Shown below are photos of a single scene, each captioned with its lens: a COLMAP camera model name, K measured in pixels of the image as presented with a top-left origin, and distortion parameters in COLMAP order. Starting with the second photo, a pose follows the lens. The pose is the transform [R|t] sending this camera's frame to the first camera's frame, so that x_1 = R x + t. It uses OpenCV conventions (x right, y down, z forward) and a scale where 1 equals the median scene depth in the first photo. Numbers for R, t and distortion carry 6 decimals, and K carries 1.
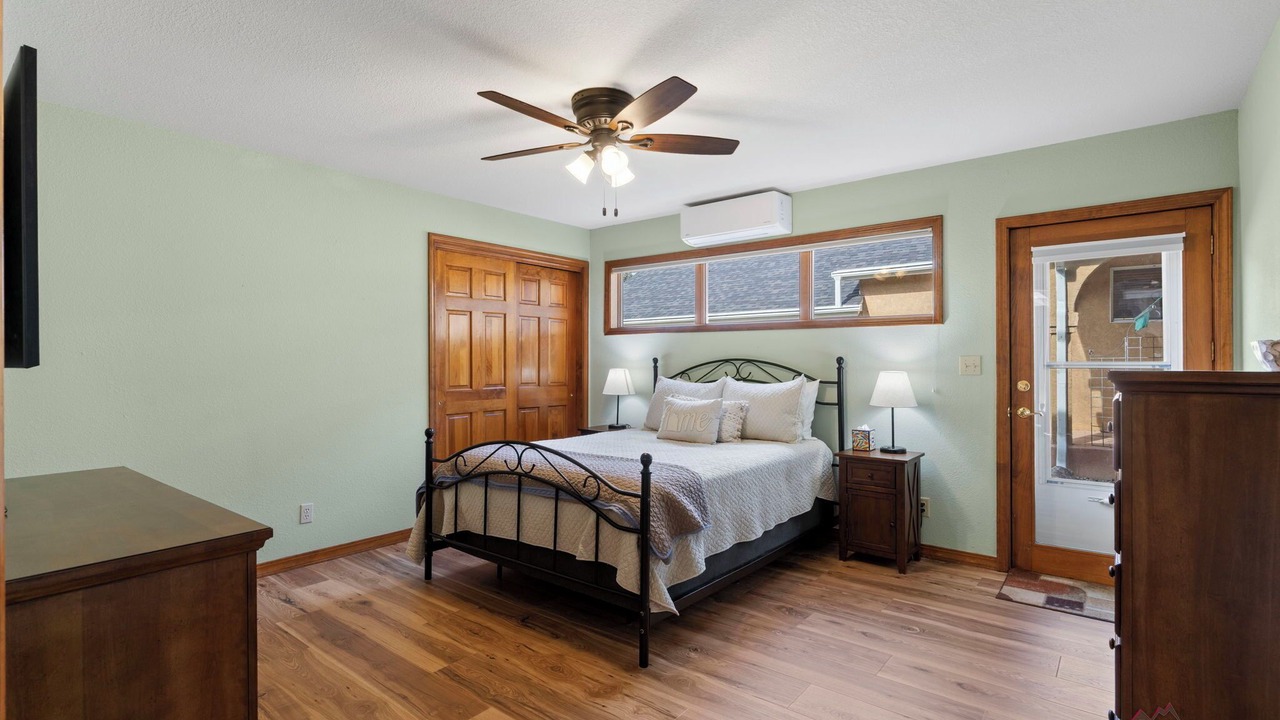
lens RADIAL K [[594.7, 0, 661.1], [0, 594.7, 357.1], [0, 0, 1]] dist [0.002020, 0.001030]
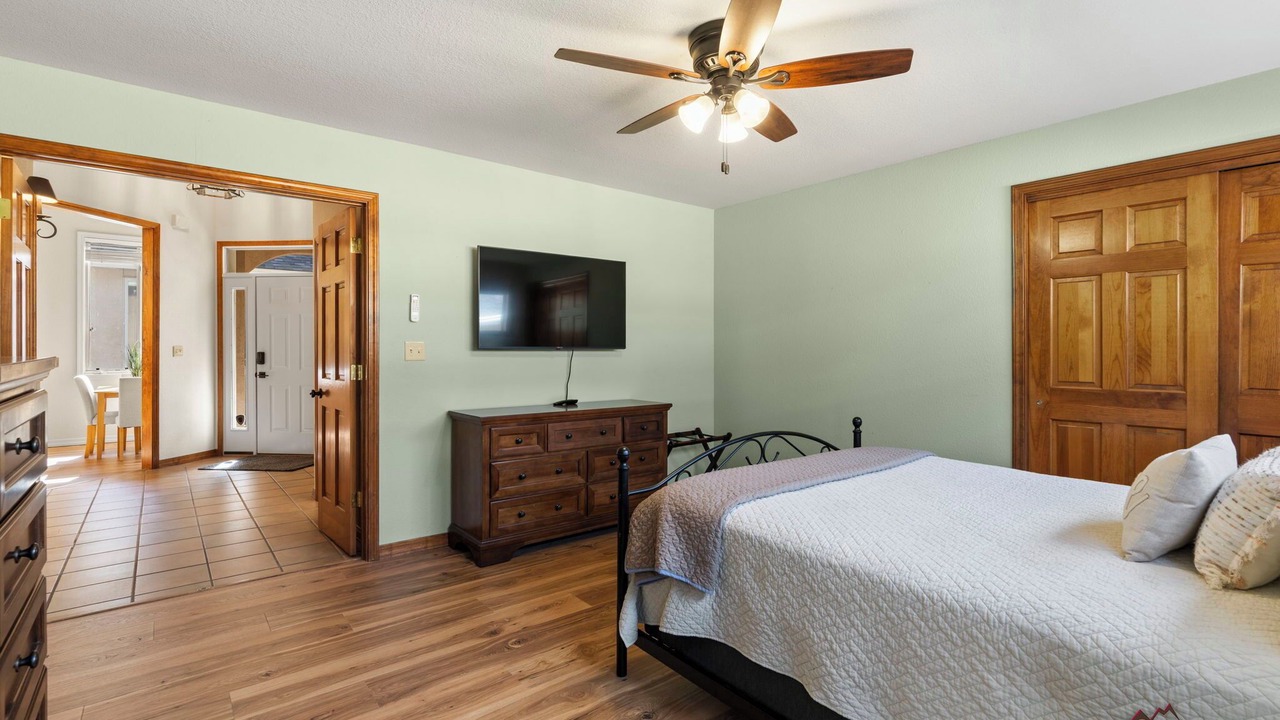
lens RADIAL K [[594.7, 0, 661.1], [0, 594.7, 357.1], [0, 0, 1]] dist [0.002020, 0.001030]
pose [[-0.197403, 0.015333, -0.980202, 0.468942], [0.008444, 0.999867, 0.013940, 0.004163], [0.980286, -0.005525, -0.197506, 0.673726]]
